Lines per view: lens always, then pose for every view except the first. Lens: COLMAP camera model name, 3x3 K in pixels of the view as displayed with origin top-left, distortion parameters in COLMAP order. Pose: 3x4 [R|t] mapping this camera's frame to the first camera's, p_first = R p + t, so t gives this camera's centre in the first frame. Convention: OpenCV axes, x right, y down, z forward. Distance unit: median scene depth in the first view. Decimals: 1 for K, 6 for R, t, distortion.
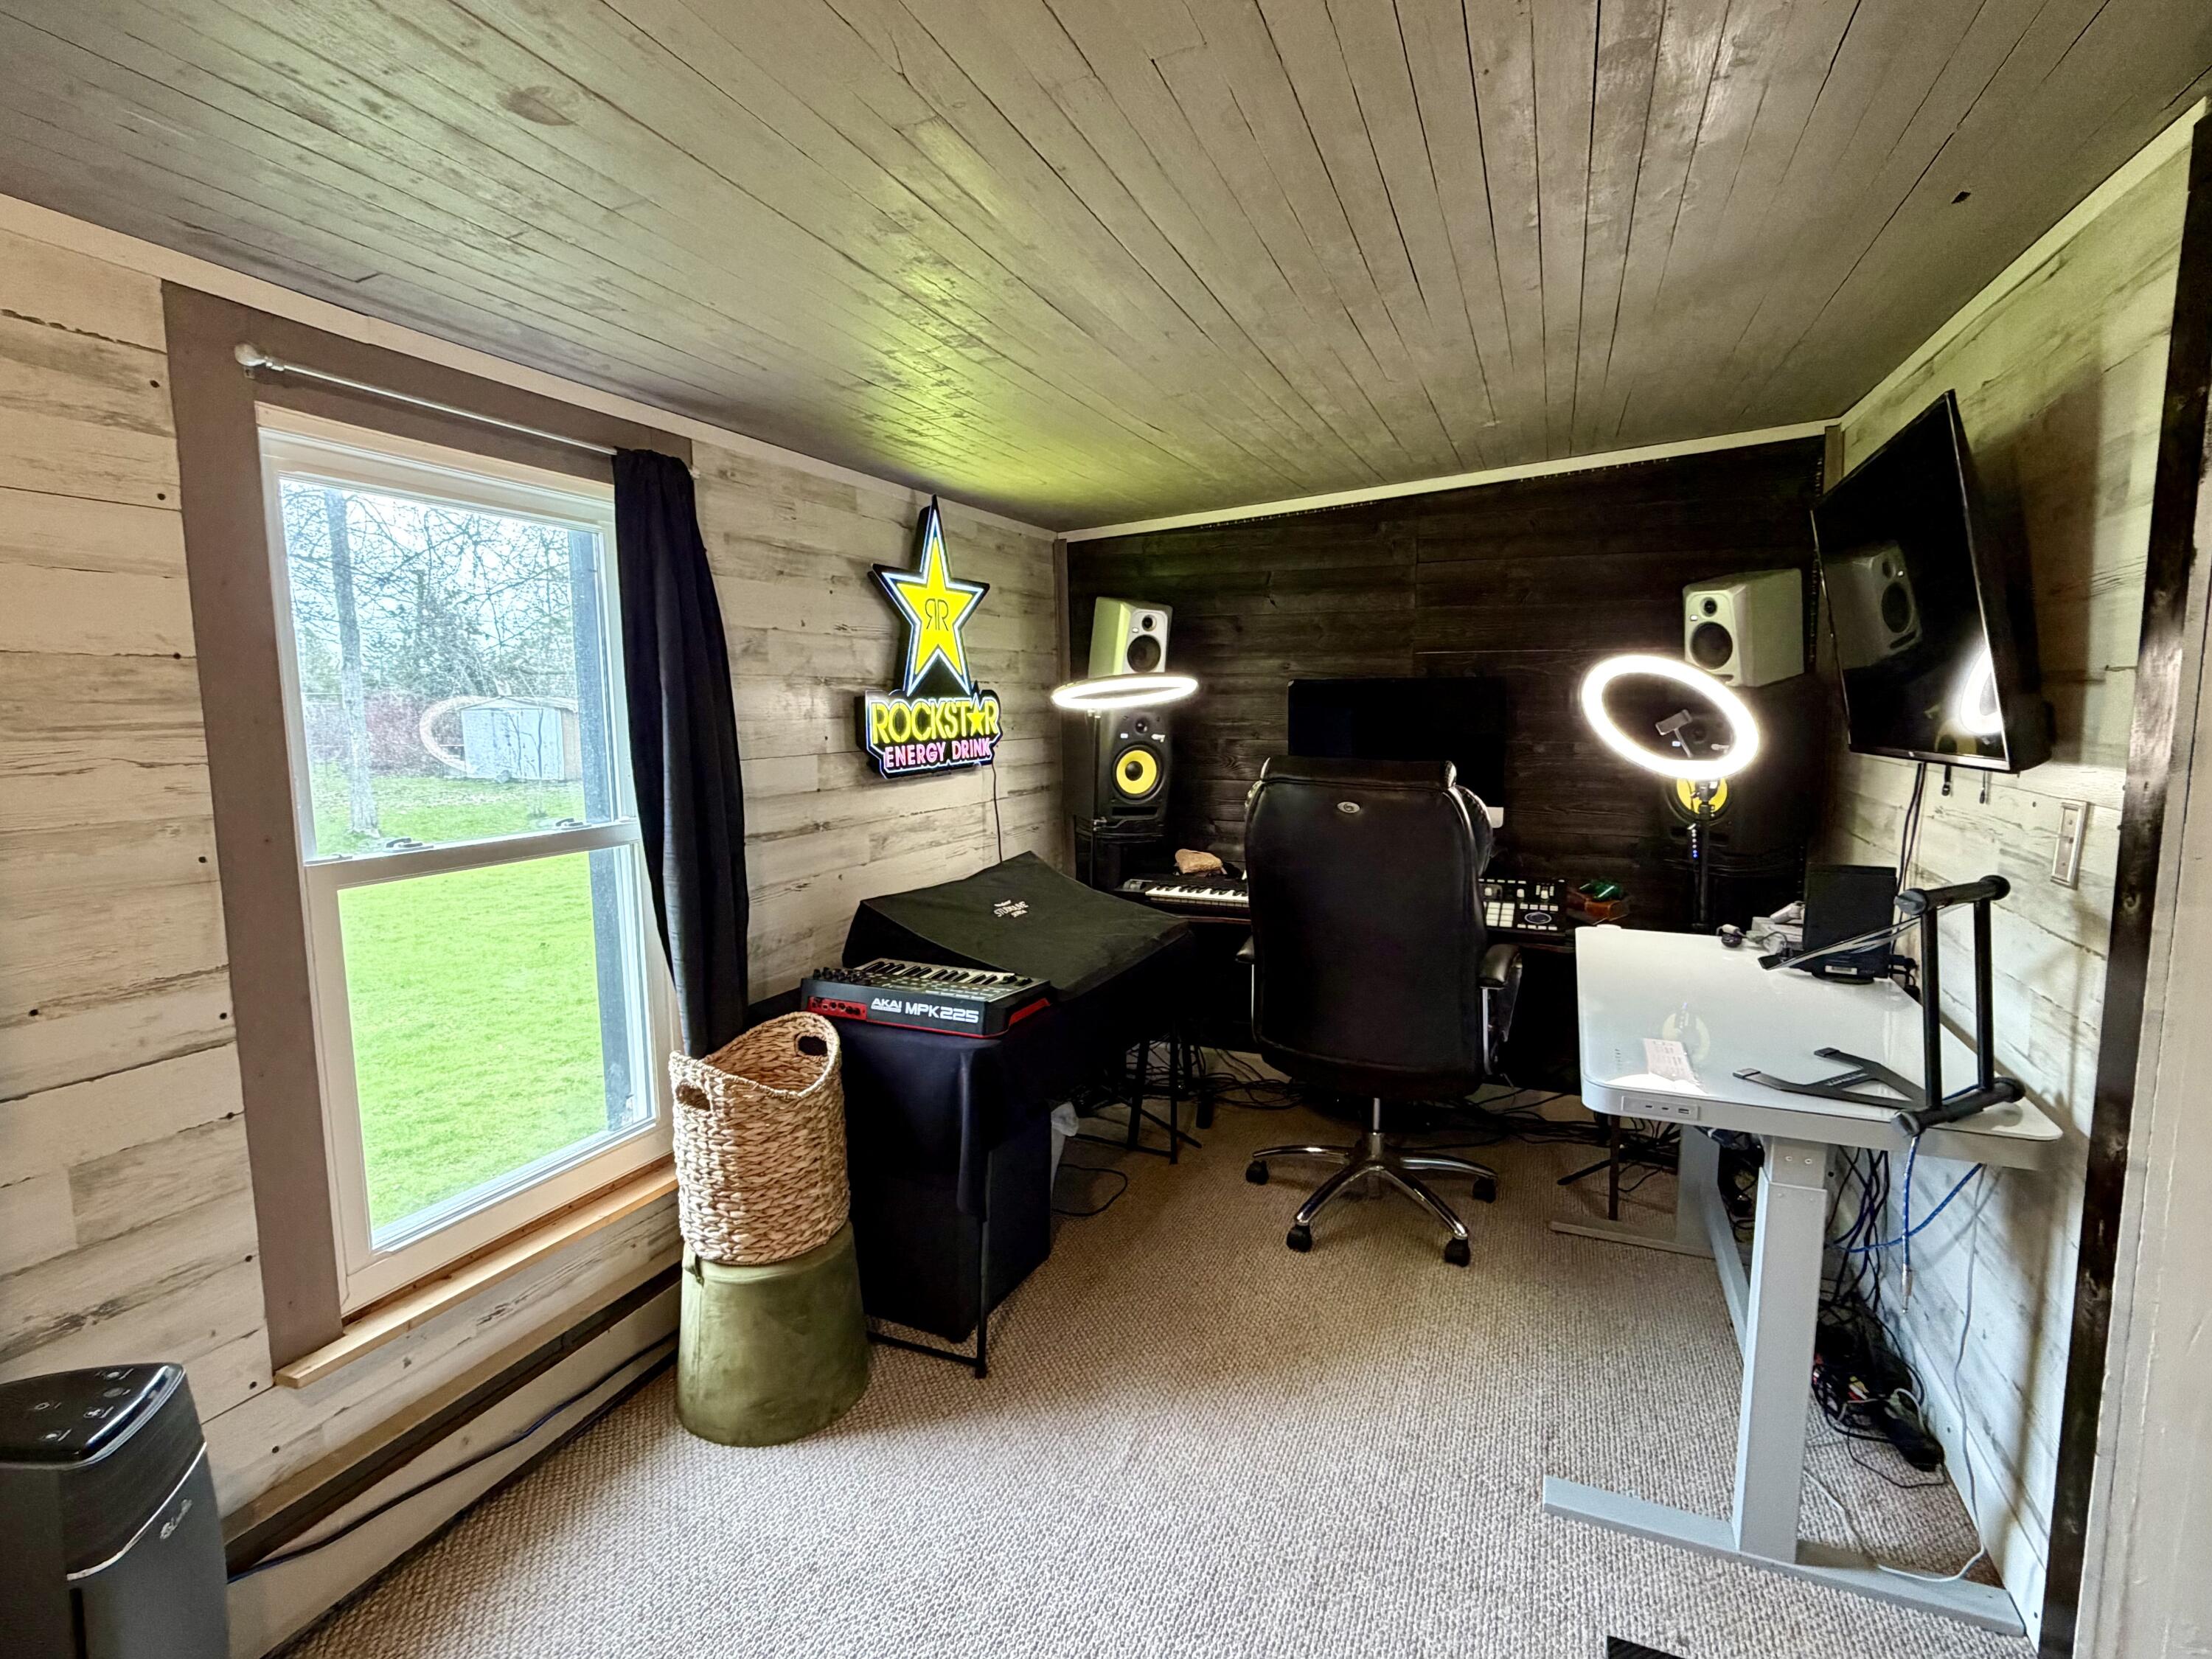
lens RADIAL K [[1088.8, 0, 1111.6], [0, 1088.8, 828.5], [0, 0, 1]] dist [-0.000153, 0.000034]
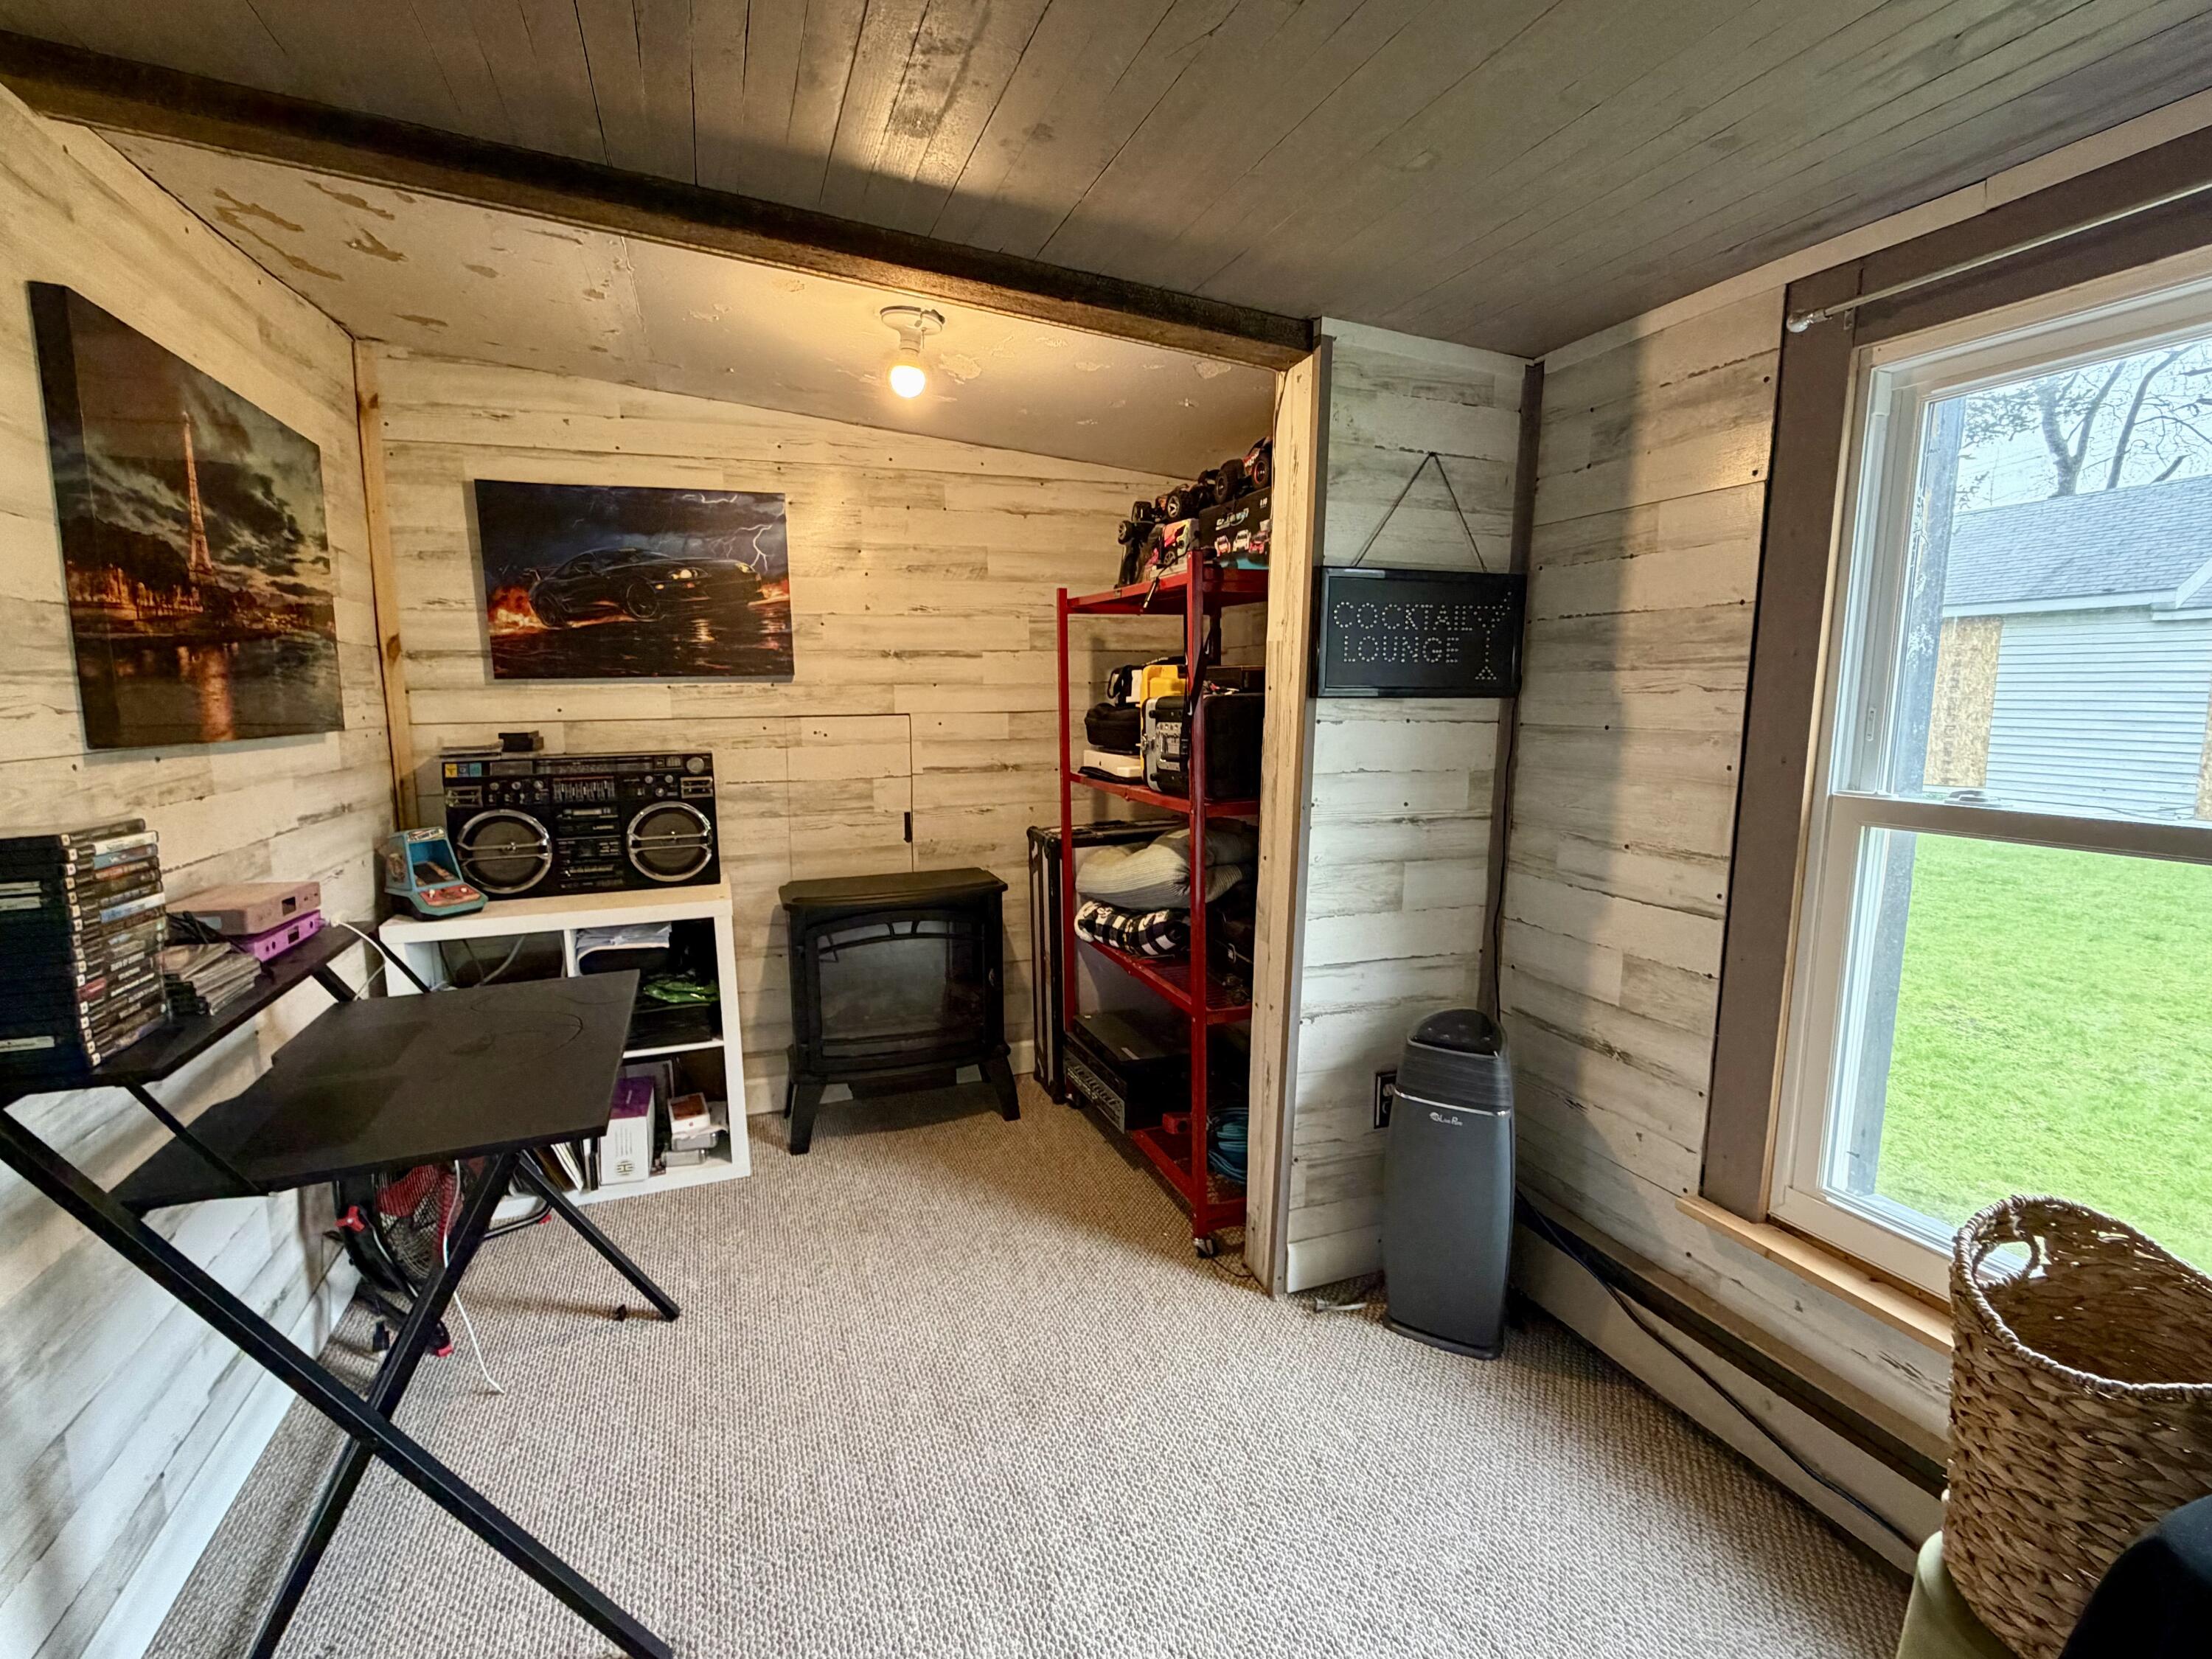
lens RADIAL K [[1060.0, 0, 1105.4], [0, 1060.0, 838.8], [0, 0, 1]] dist [-0.004622, 0.001023]
pose [[-0.741867, 0.097674, -0.663395, 0.500463], [-0.072414, 0.971878, 0.224074, -0.111780], [0.666625, 0.214272, -0.713931, 1.405833]]
